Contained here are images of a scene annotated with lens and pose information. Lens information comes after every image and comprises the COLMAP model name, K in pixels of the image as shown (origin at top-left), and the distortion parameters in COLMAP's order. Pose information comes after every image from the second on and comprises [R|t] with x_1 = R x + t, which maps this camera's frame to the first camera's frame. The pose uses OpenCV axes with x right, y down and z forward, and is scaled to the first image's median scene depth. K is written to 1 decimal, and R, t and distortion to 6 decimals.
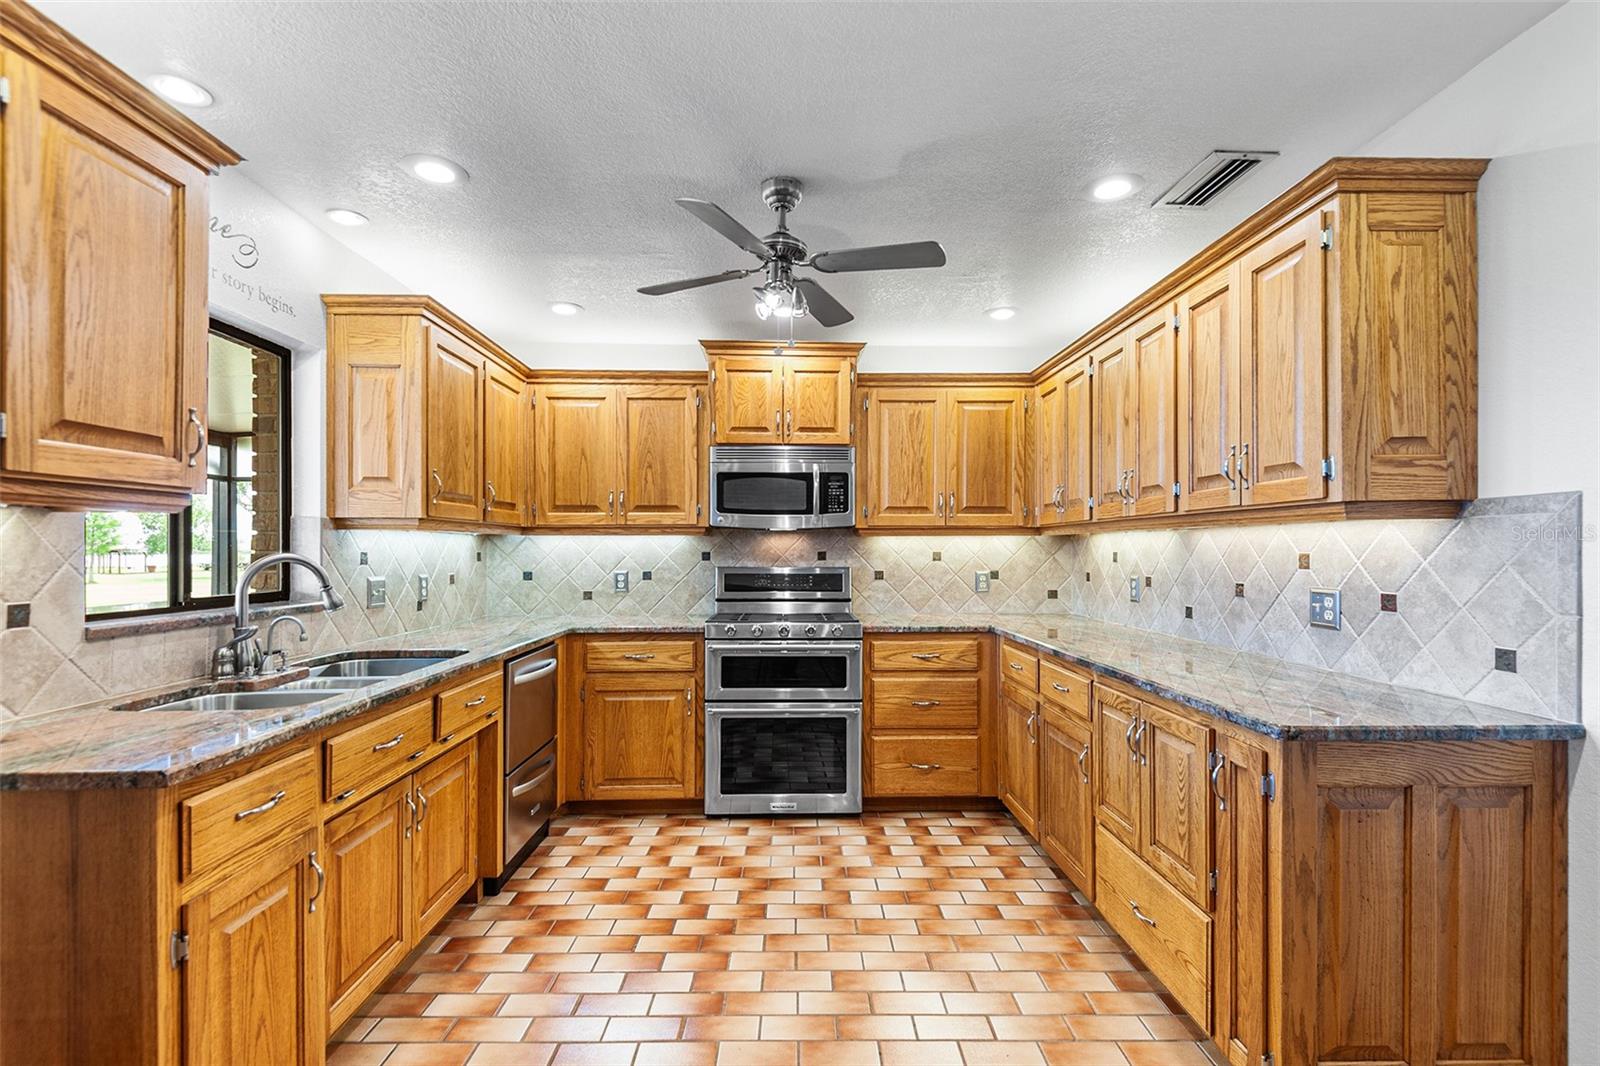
lens RADIAL K [[741.8, 0, 803.9], [0, 741.8, 551.2], [0, 0, 1]] dist [0.039503, -0.023147]
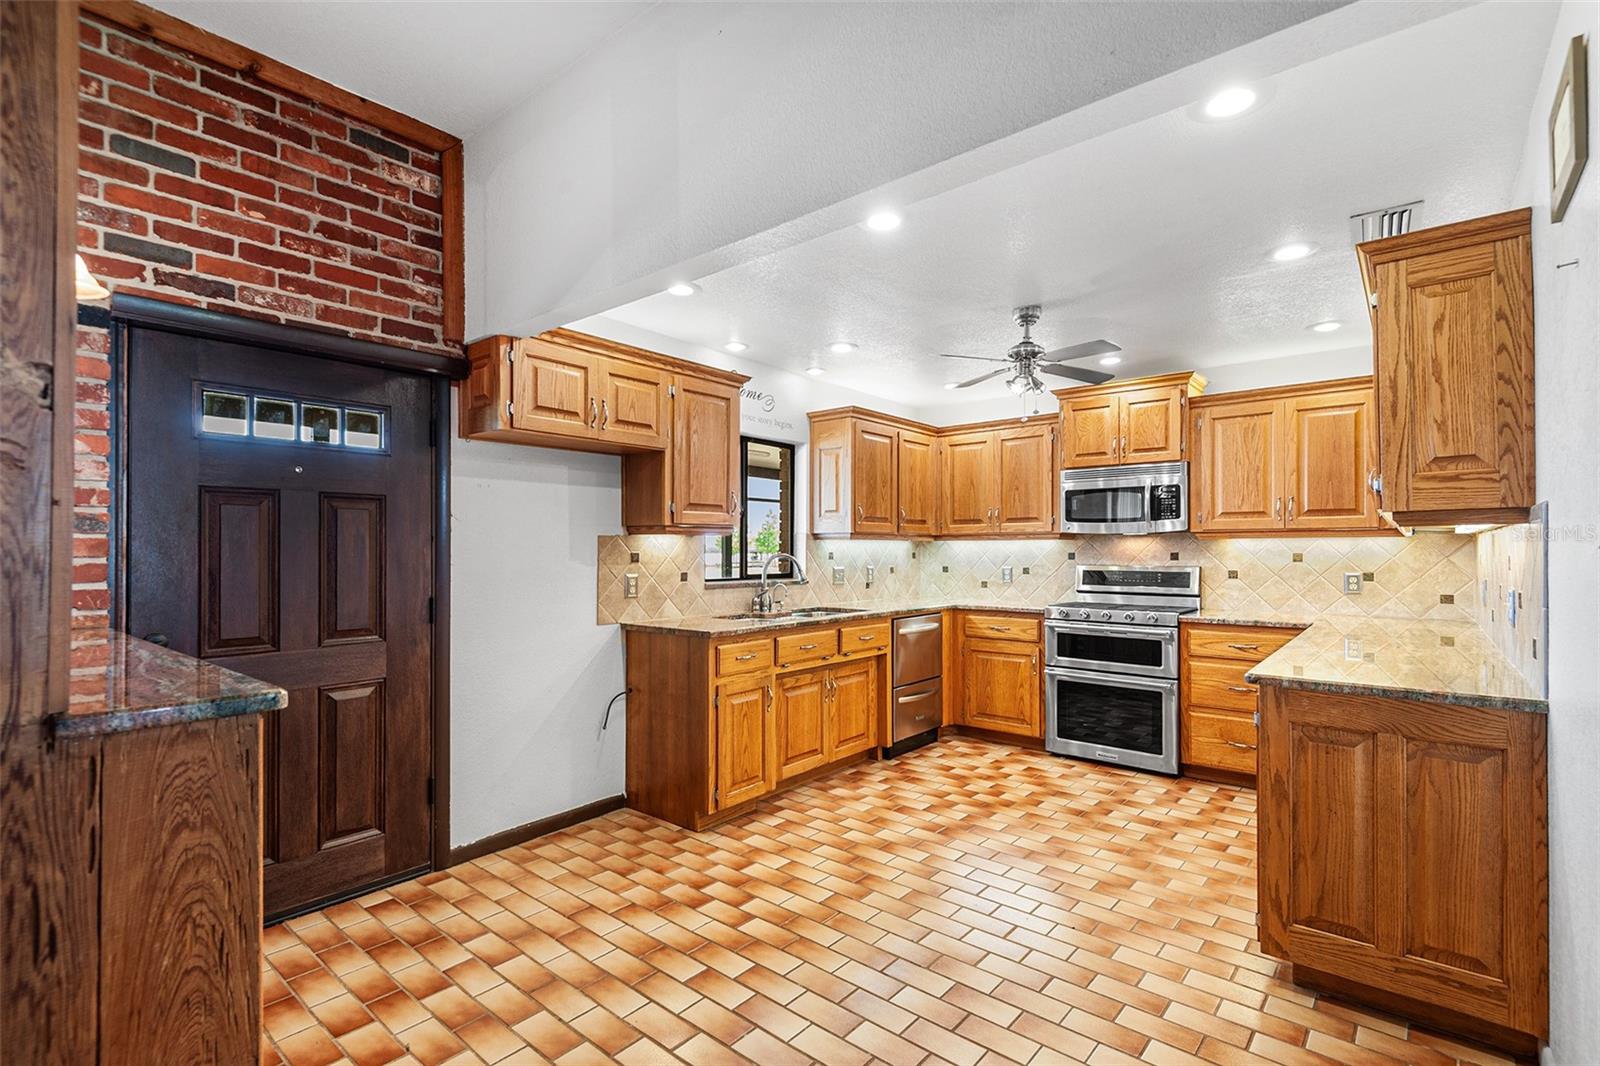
lens RADIAL K [[741.8, 0, 803.9], [0, 741.8, 551.2], [0, 0, 1]] dist [0.039503, -0.023147]
pose [[0.754251, 0.000649, -0.656586, 0.487093], [-0.001578, 0.999998, -0.000824, 0.000139], [0.656585, 0.001658, 0.754250, -0.335452]]
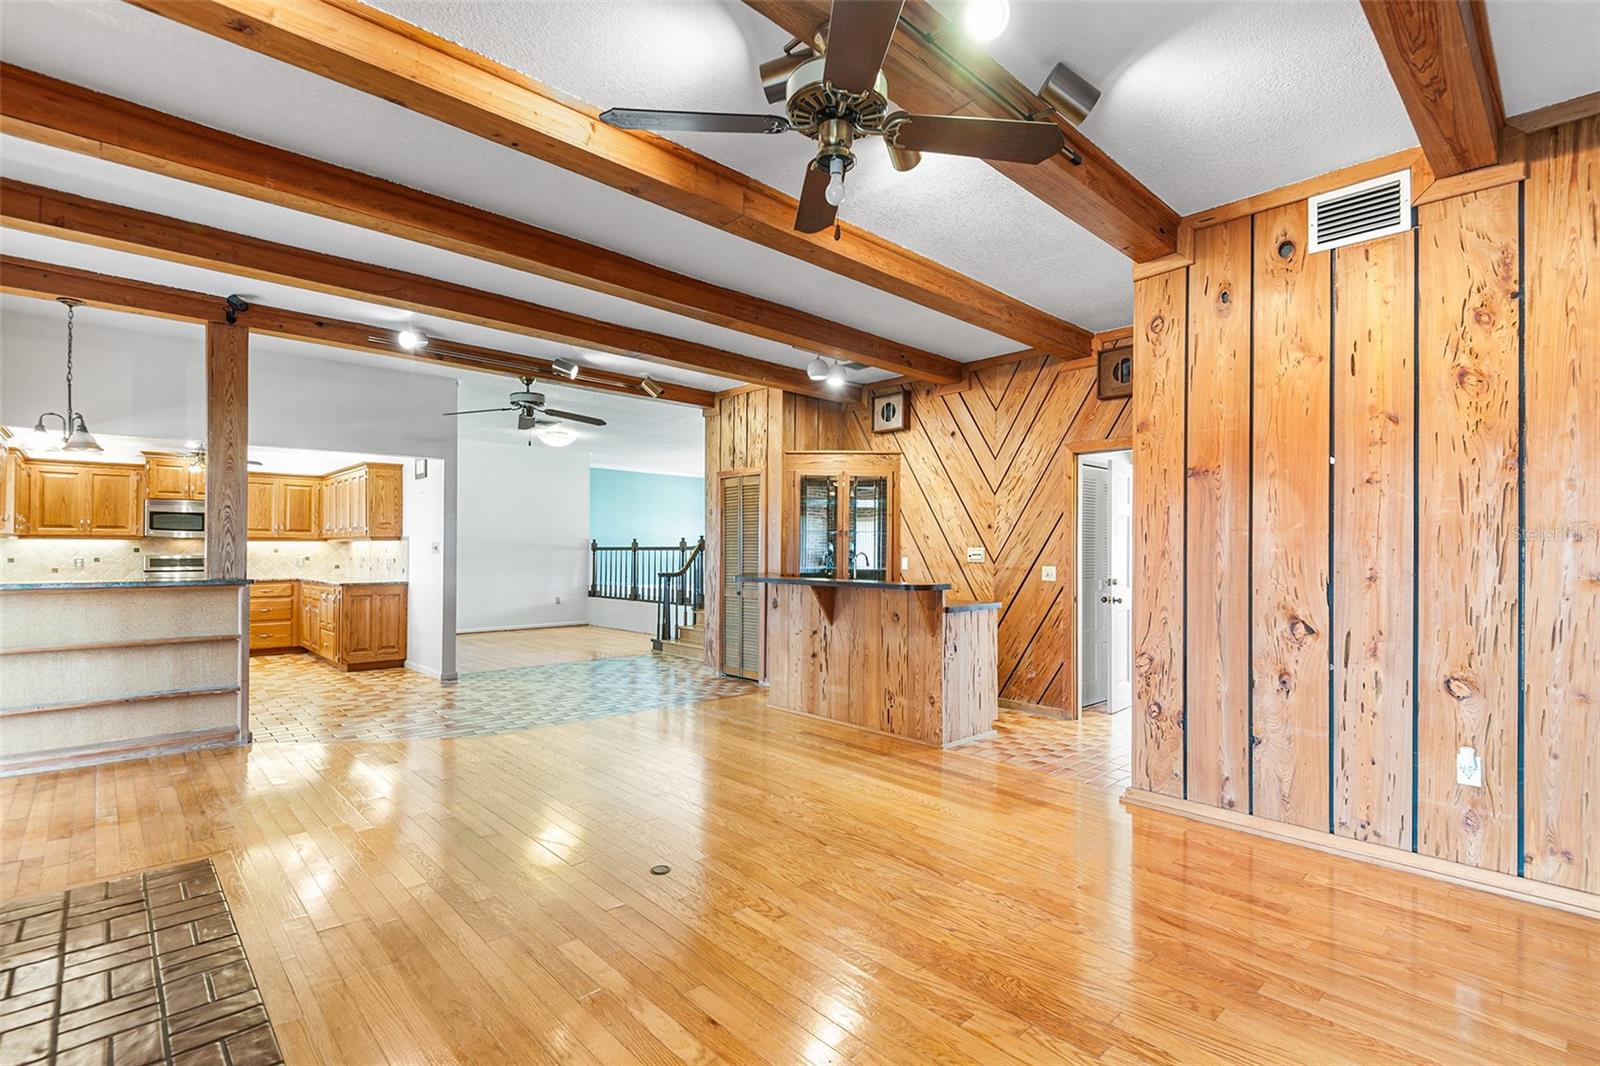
lens RADIAL K [[741.8, 0, 803.9], [0, 741.8, 551.2], [0, 0, 1]] dist [0.039503, -0.023147]
pose [[0.750347, 0.002283, 0.661040, -0.173673], [-0.000139, 0.999995, -0.003296, 0.022764], [-0.661044, 0.002381, 0.750343, -2.433608]]
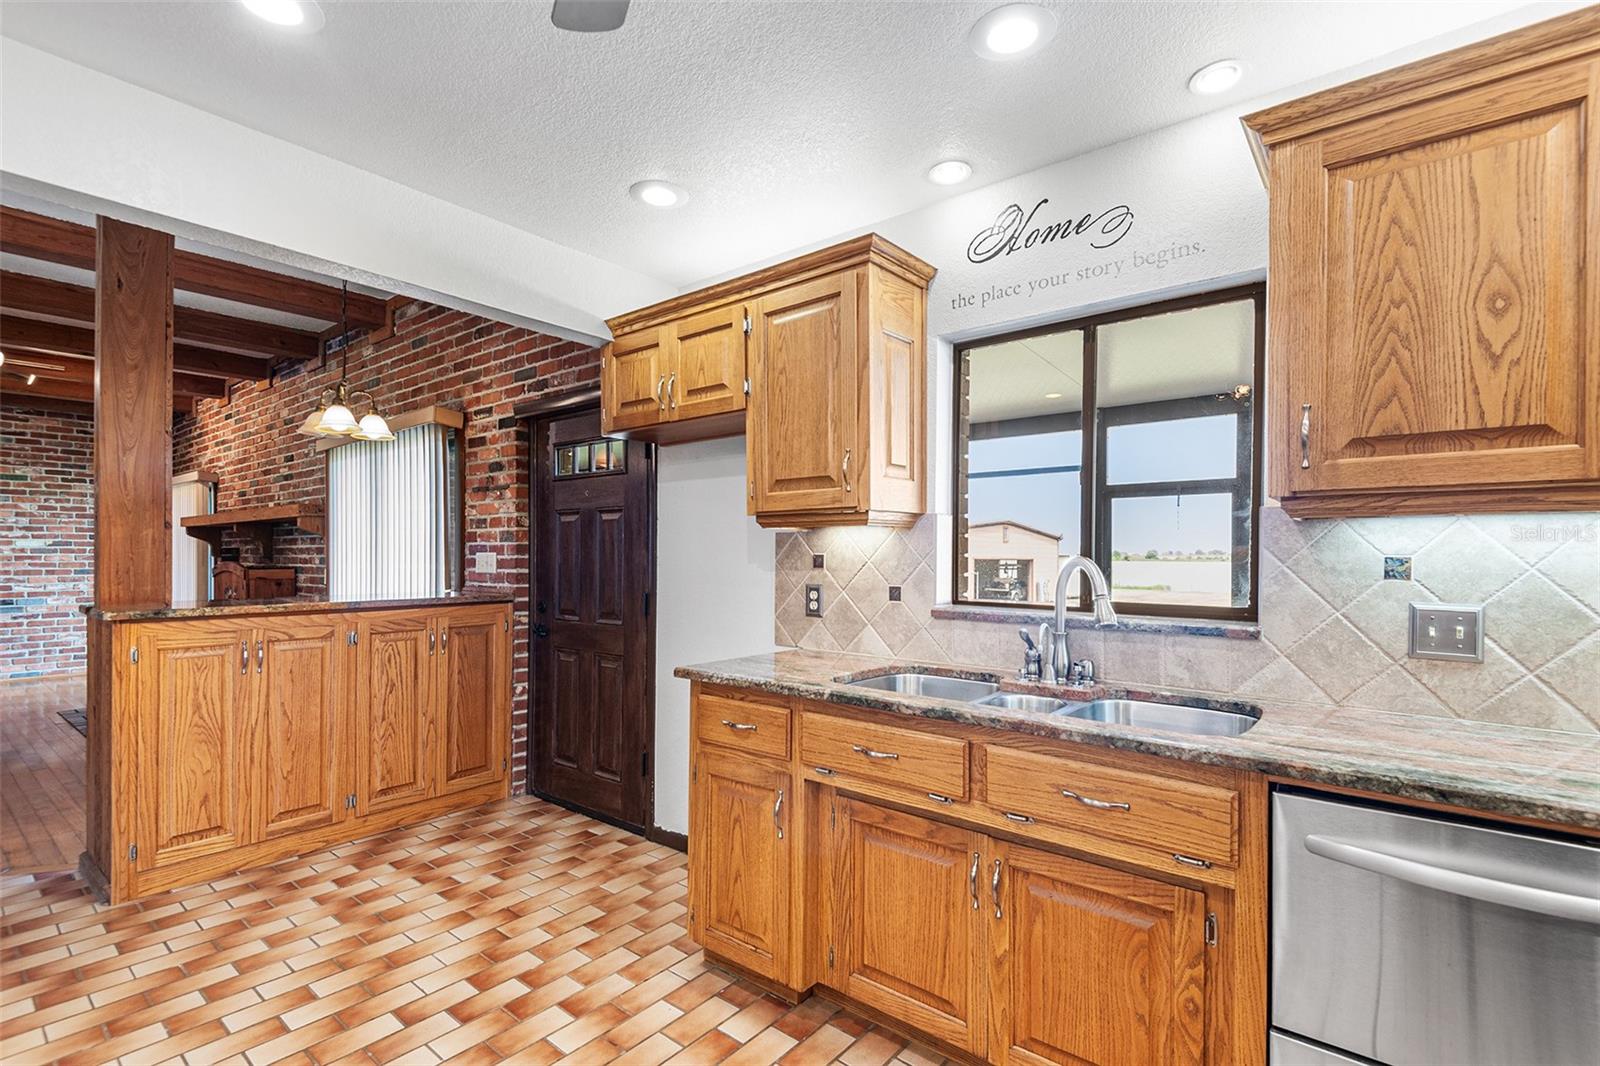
lens RADIAL K [[741.8, 0, 803.9], [0, 741.8, 551.2], [0, 0, 1]] dist [0.039503, -0.023147]
pose [[-0.651586, -0.004460, -0.758561, 0.149813], [-0.006425, 0.999979, -0.000360, -0.001317], [0.758547, 0.004639, -0.651602, 1.008990]]
